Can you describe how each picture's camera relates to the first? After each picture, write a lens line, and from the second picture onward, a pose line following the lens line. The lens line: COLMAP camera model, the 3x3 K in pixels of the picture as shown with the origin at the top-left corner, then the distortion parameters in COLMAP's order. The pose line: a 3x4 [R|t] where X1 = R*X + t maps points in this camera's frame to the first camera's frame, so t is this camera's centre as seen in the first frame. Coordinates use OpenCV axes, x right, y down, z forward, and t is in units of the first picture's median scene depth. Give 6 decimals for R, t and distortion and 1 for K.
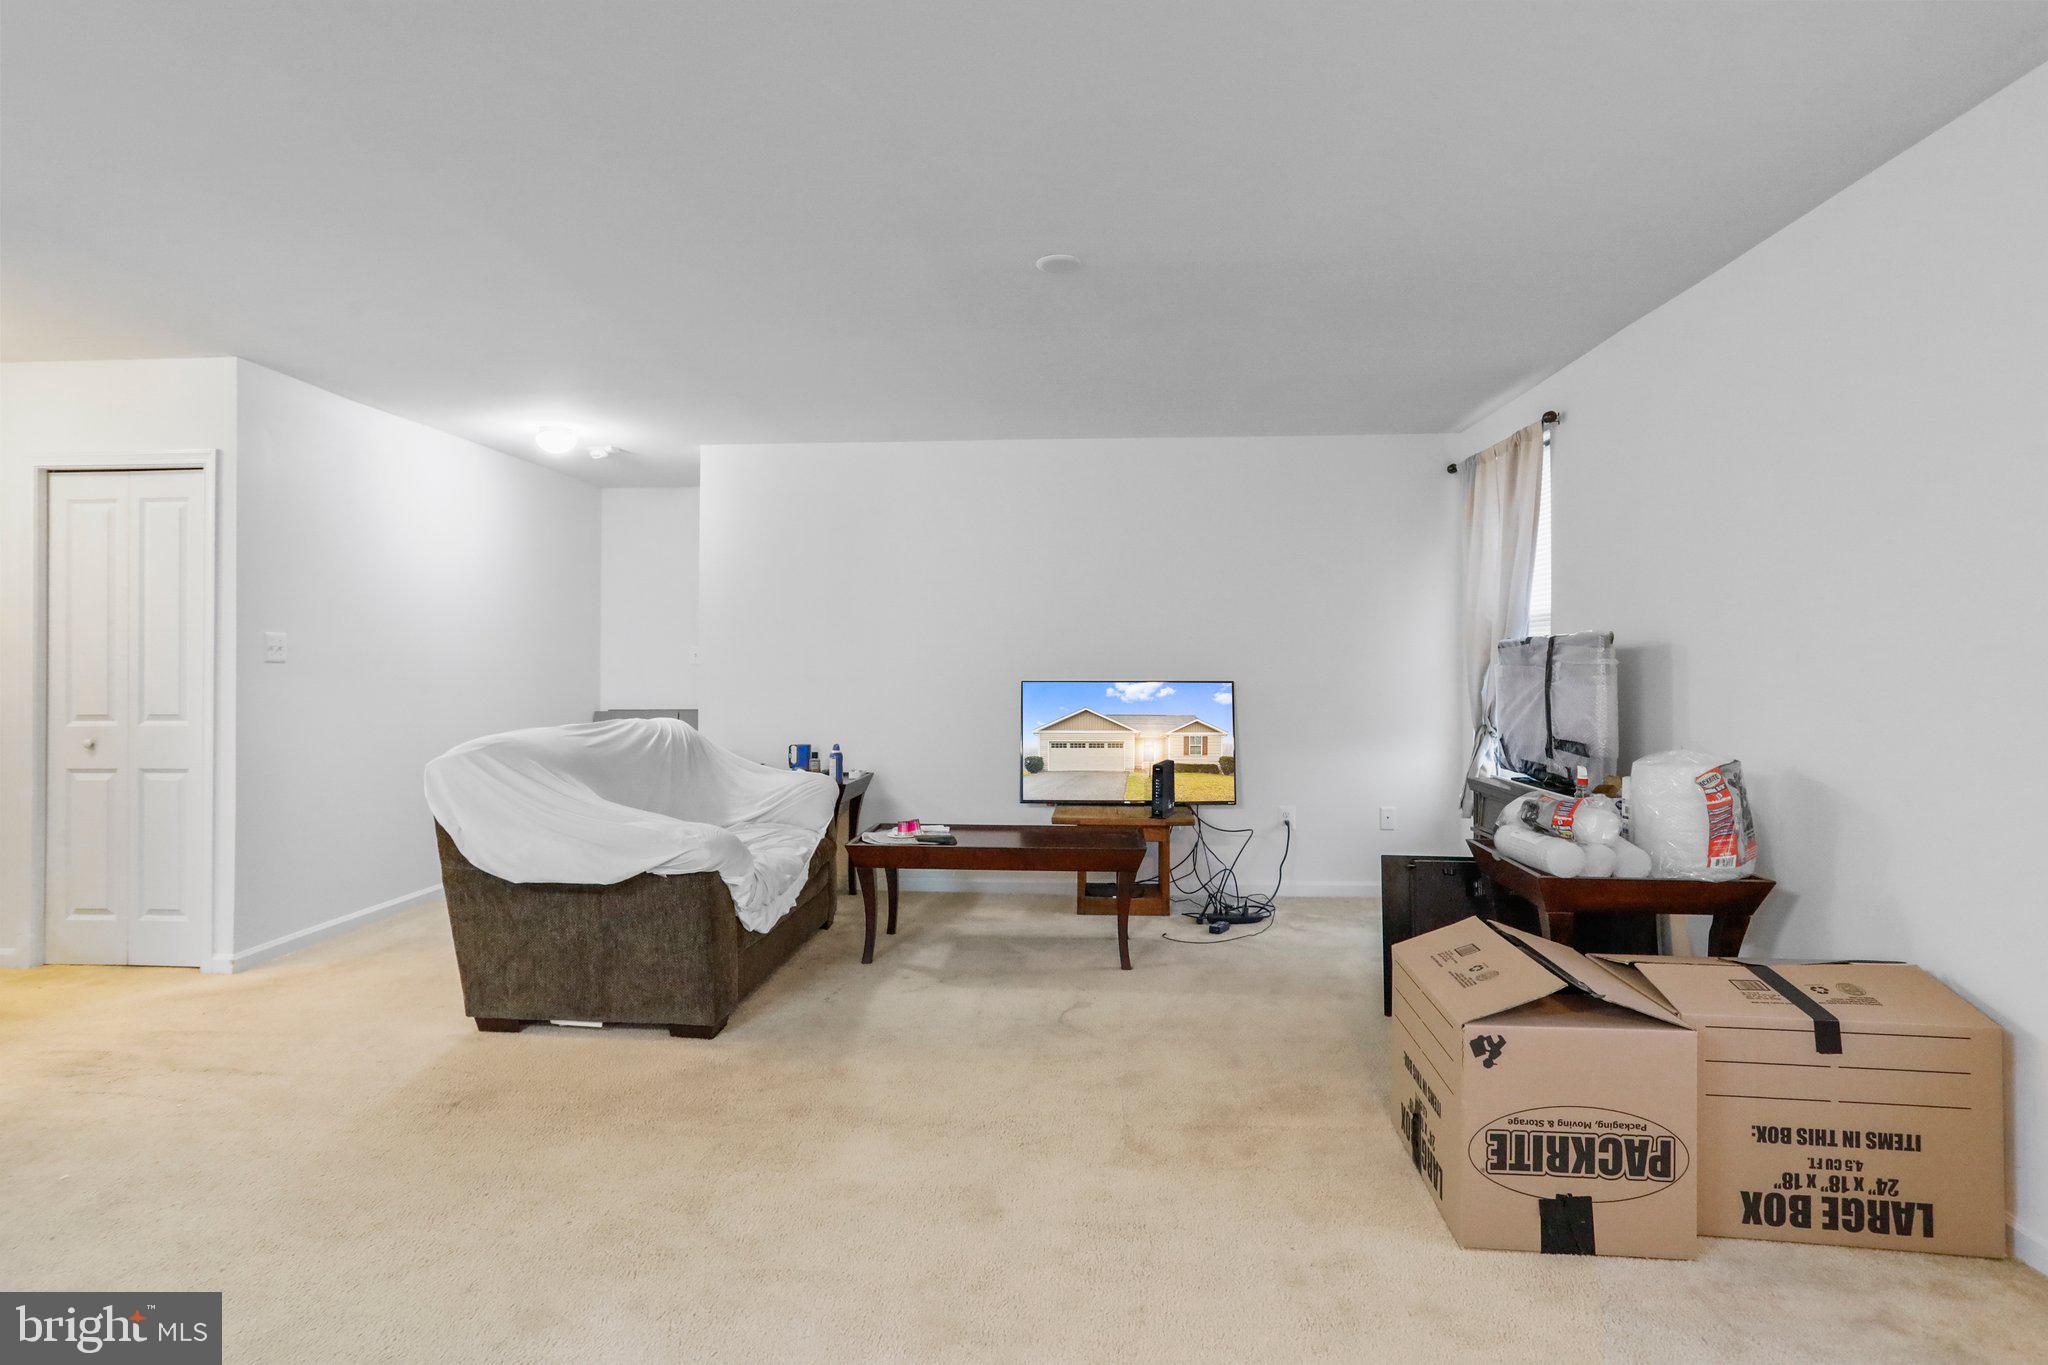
lens RADIAL K [[1002.3, 0, 1010.3], [0, 1002.3, 670.9], [0, 0, 1]] dist [-0.044224, 0.015788]
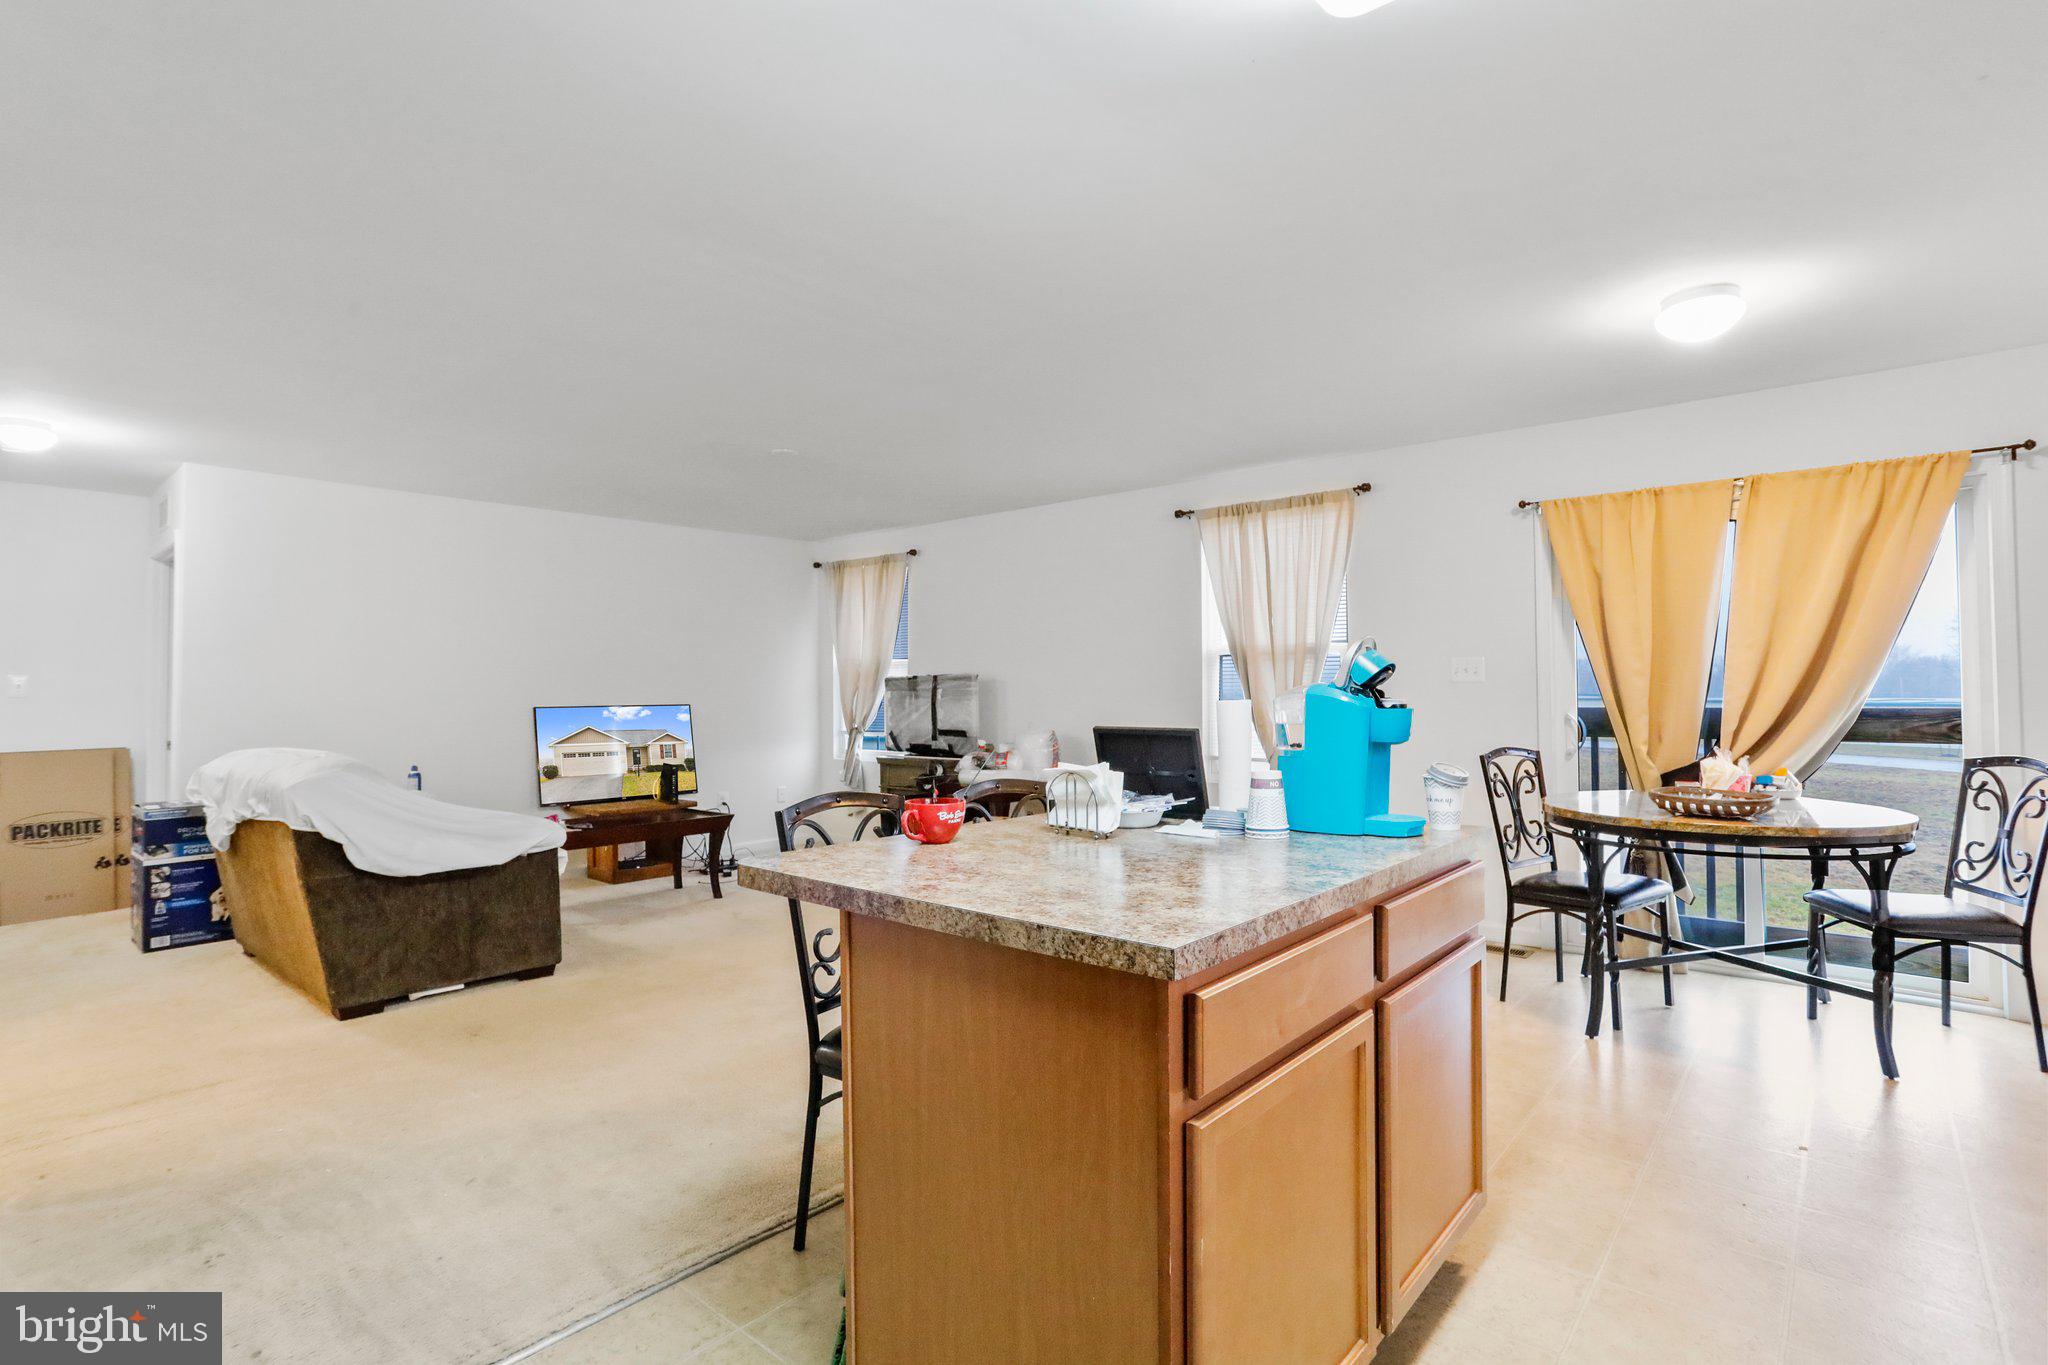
lens RADIAL K [[1002.3, 0, 1032.8], [0, 1002.3, 666.6], [0, 0, 1]] dist [-0.044224, 0.015788]
pose [[0.588164, 0.014572, 0.808610, -0.639275], [0.009969, 0.999631, -0.025266, -0.001524], [-0.808680, 0.022921, 0.587802, -0.196683]]
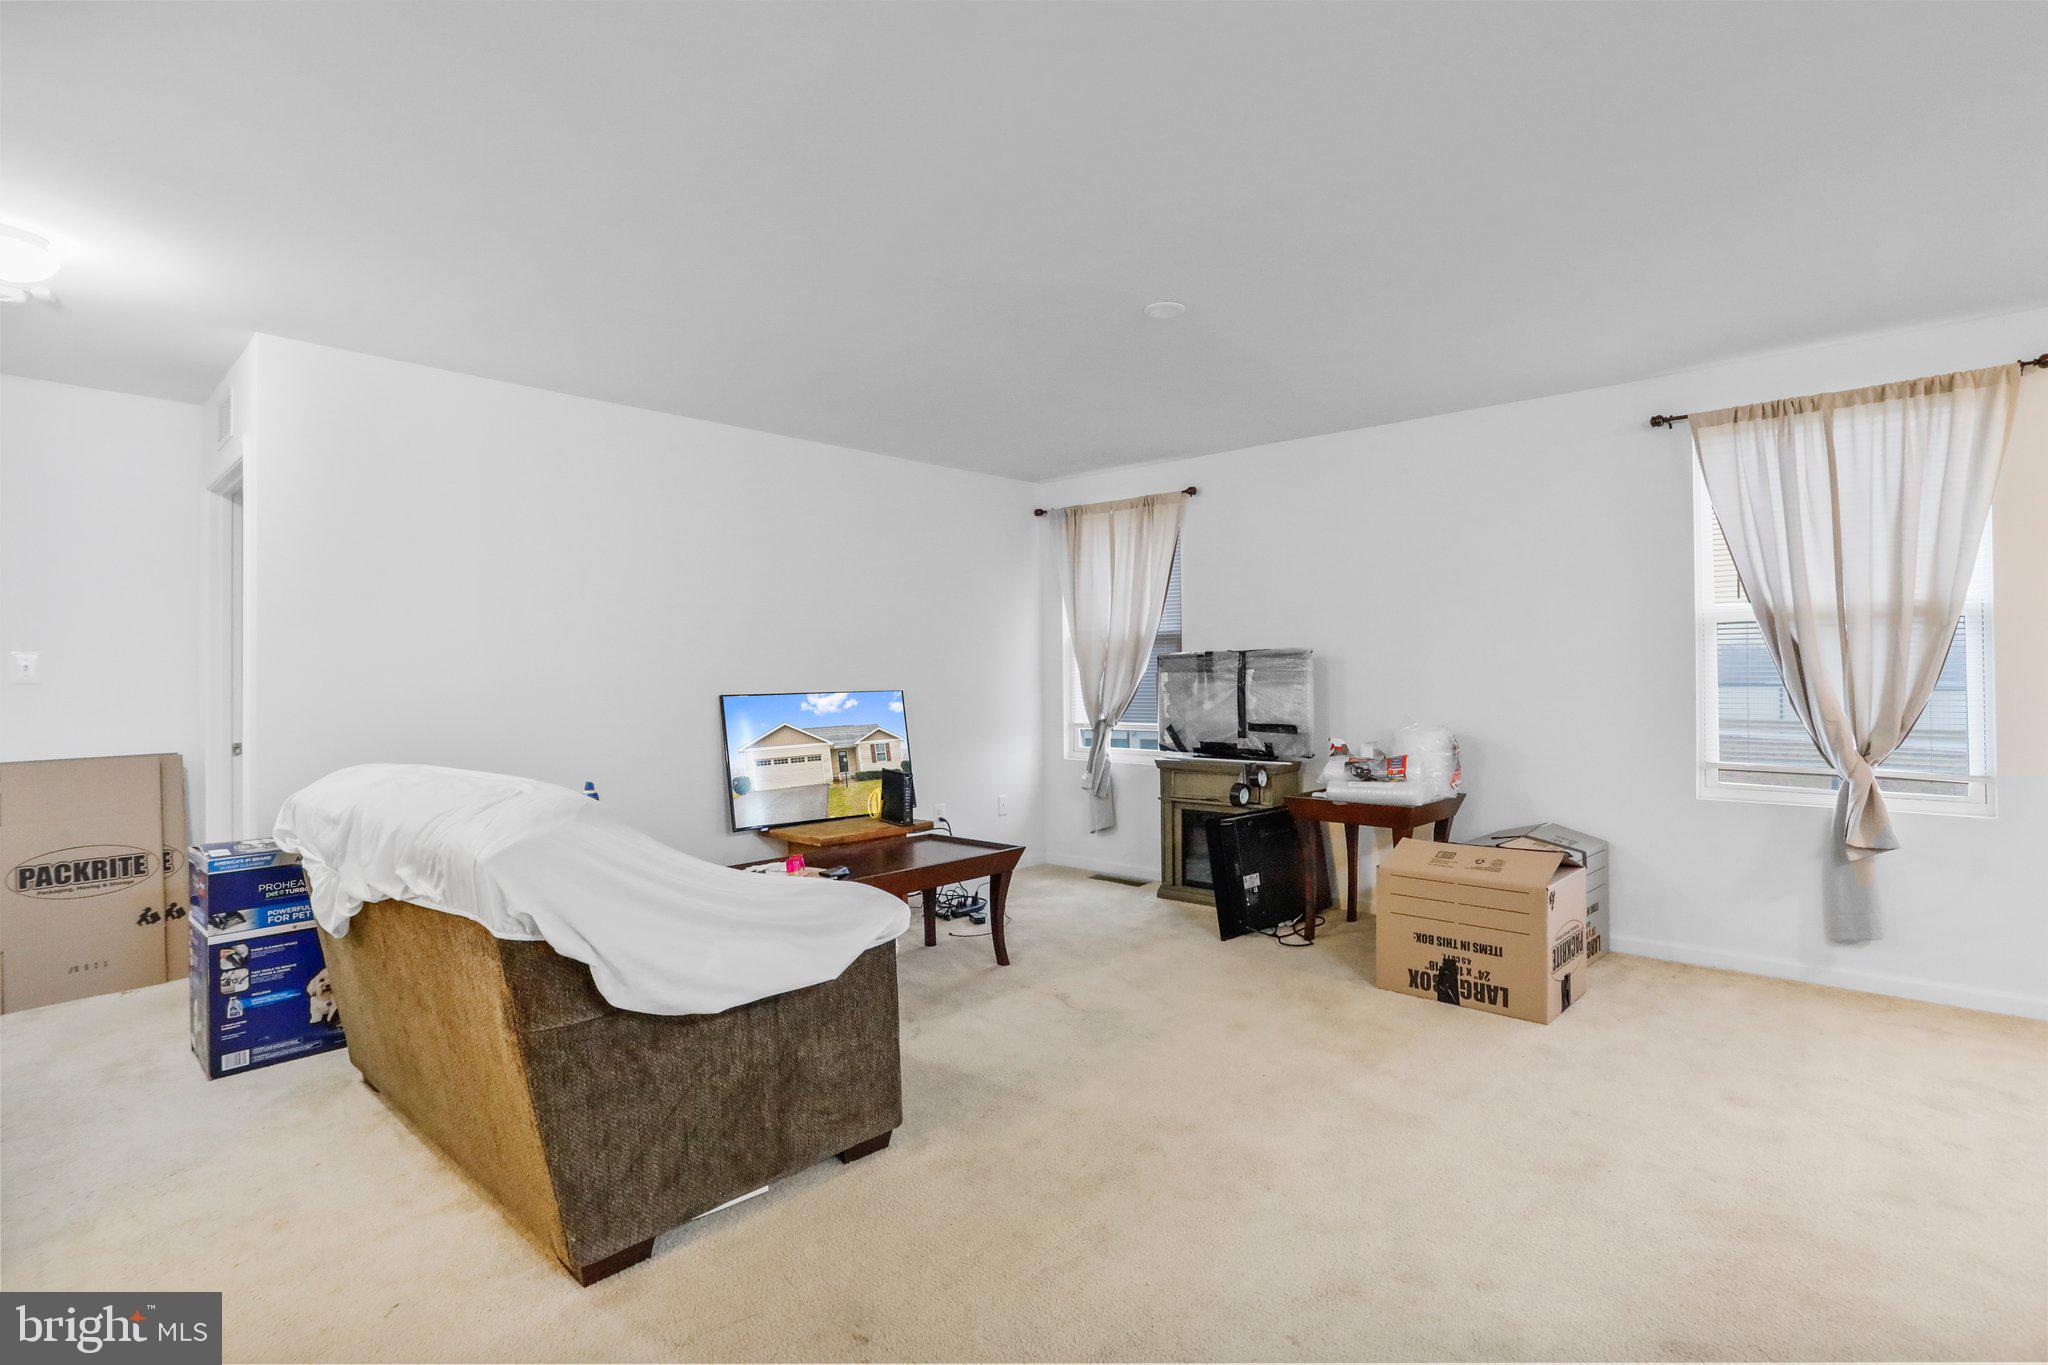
lens RADIAL K [[1002.3, 0, 1035.0], [0, 1002.3, 663.0], [0, 0, 1]] dist [-0.044224, 0.015788]
pose [[0.608129, 0.001499, 0.793837, -0.551931], [0.011303, 0.999881, -0.010547, -0.005158], [-0.793758, 0.015386, 0.608040, 0.264613]]
